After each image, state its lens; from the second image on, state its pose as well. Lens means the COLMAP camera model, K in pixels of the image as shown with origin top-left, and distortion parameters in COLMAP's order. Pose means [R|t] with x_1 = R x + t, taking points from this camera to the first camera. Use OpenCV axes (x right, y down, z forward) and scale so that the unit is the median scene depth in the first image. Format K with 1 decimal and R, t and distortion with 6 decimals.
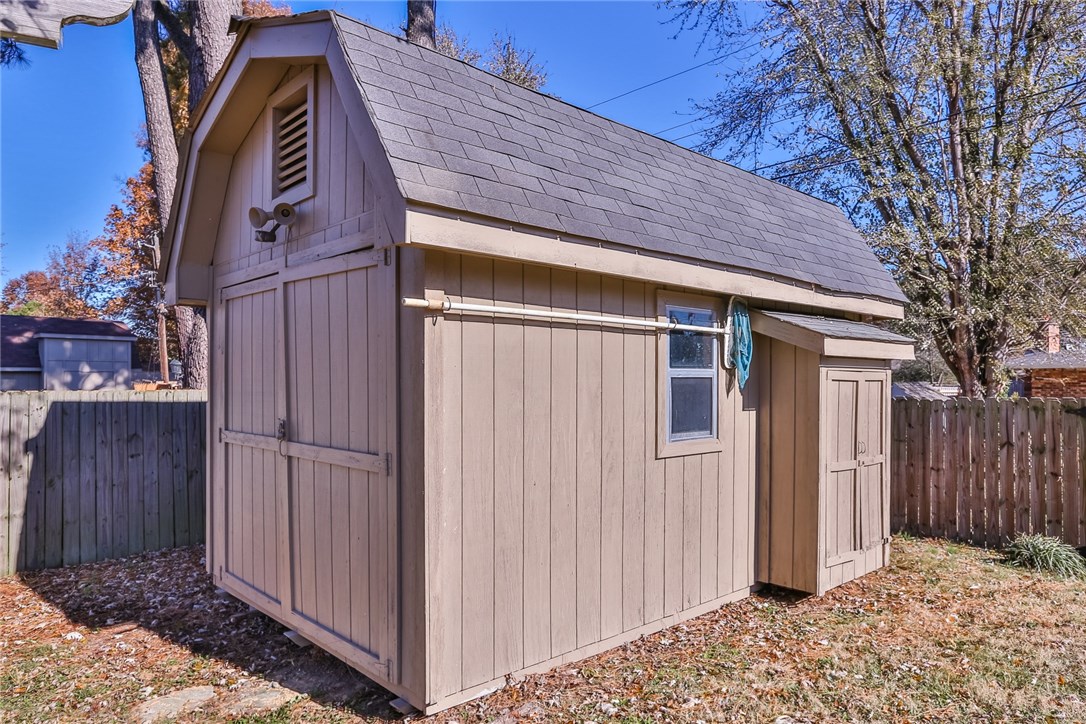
lens RADIAL K [[680.6, 0, 544.9], [0, 680.6, 384.7], [0, 0, 1]] dist [-0.002303, 0.000193]
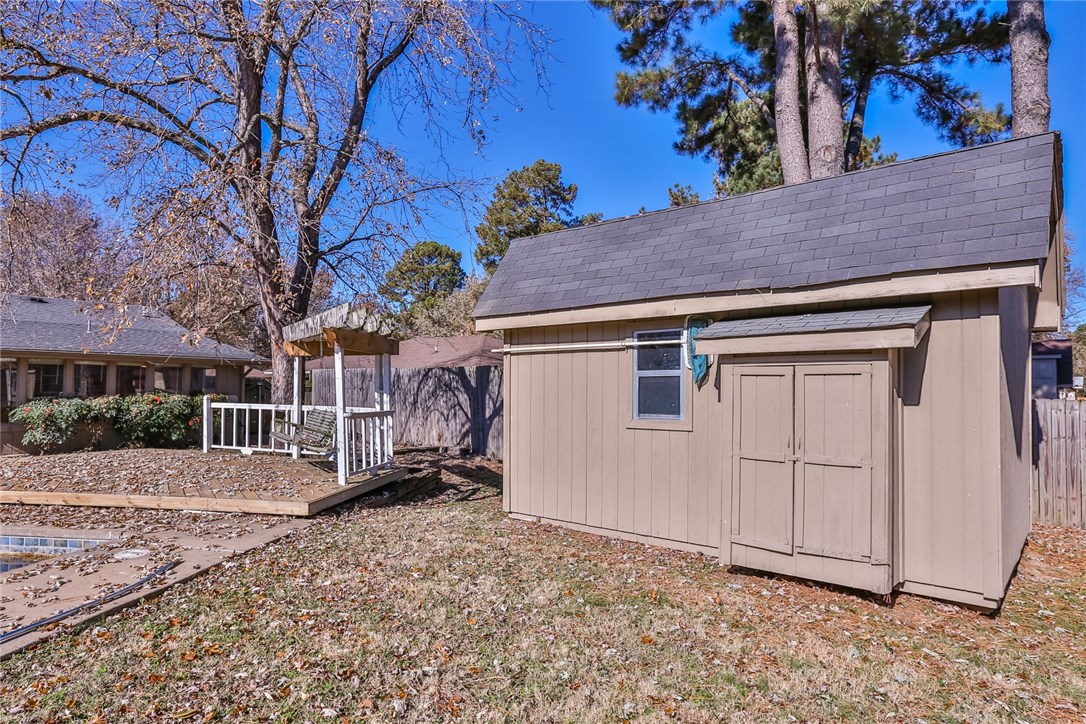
lens RADIAL K [[630.5, 0, 524.5], [0, 630.5, 375.4], [0, 0, 1]] dist [0.012089, 0.001007]
pose [[0.097417, -0.029717, -0.994800, 1.469626], [-0.018234, 0.999333, -0.031638, 0.033274], [0.995077, 0.021221, 0.096811, 0.562992]]
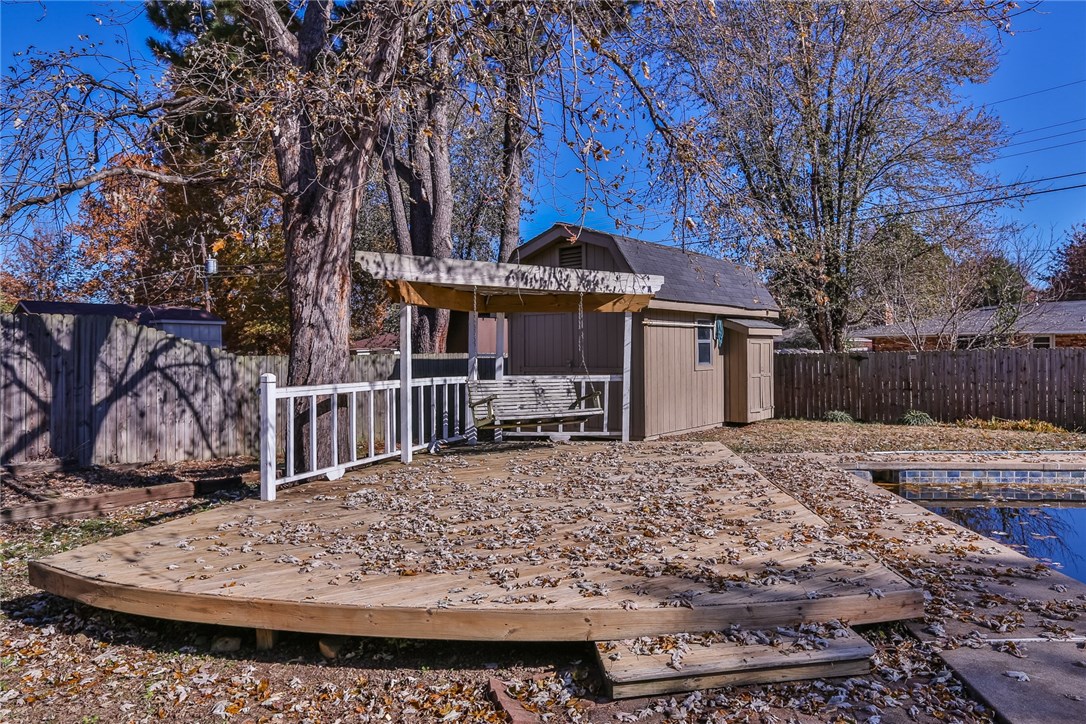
lens RADIAL K [[648.0, 0, 547.1], [0, 648.0, 358.1], [0, 0, 1]] dist [-0.059887, 0.064036]
pose [[0.994073, -0.015085, 0.107659, -0.696196], [0.015019, 0.999886, 0.001429, 0.036971], [-0.107668, 0.000197, 0.994187, -1.537464]]
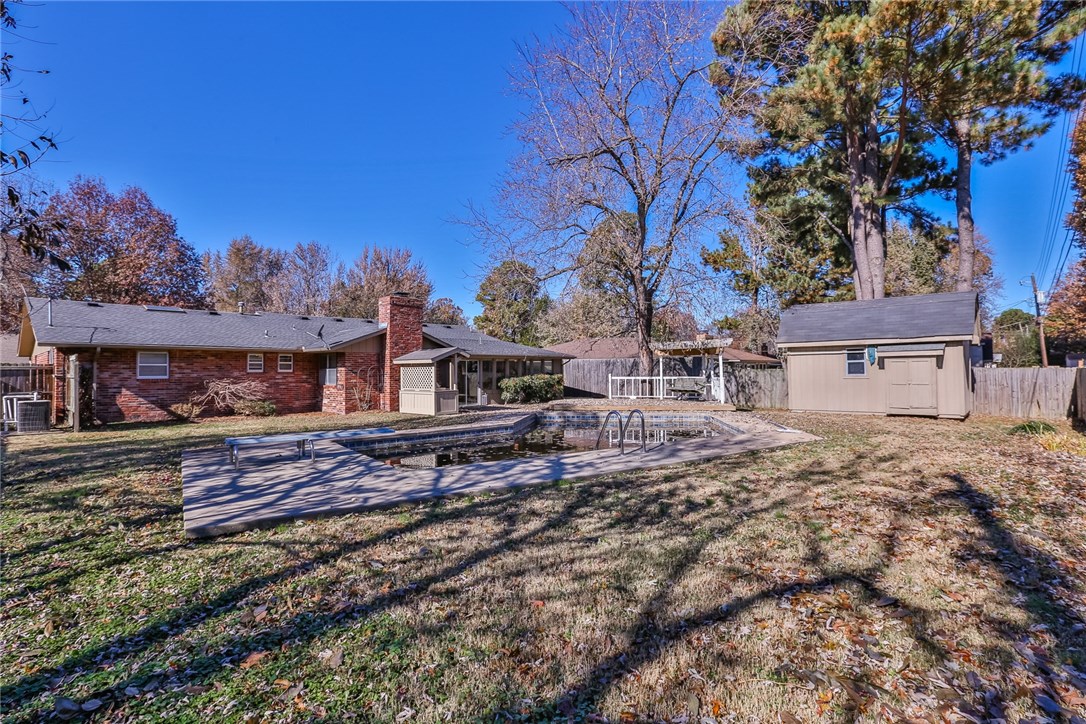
lens RADIAL K [[501.2, 0, 546.4], [0, 501.2, 357.3], [0, 0, 1]] dist [-0.053547, 0.021753]
pose [[0.057050, -0.033752, -0.997801, 3.304870], [0.000105, 0.999429, -0.033801, 0.062656], [0.998371, 0.001823, 0.057021, -1.240807]]
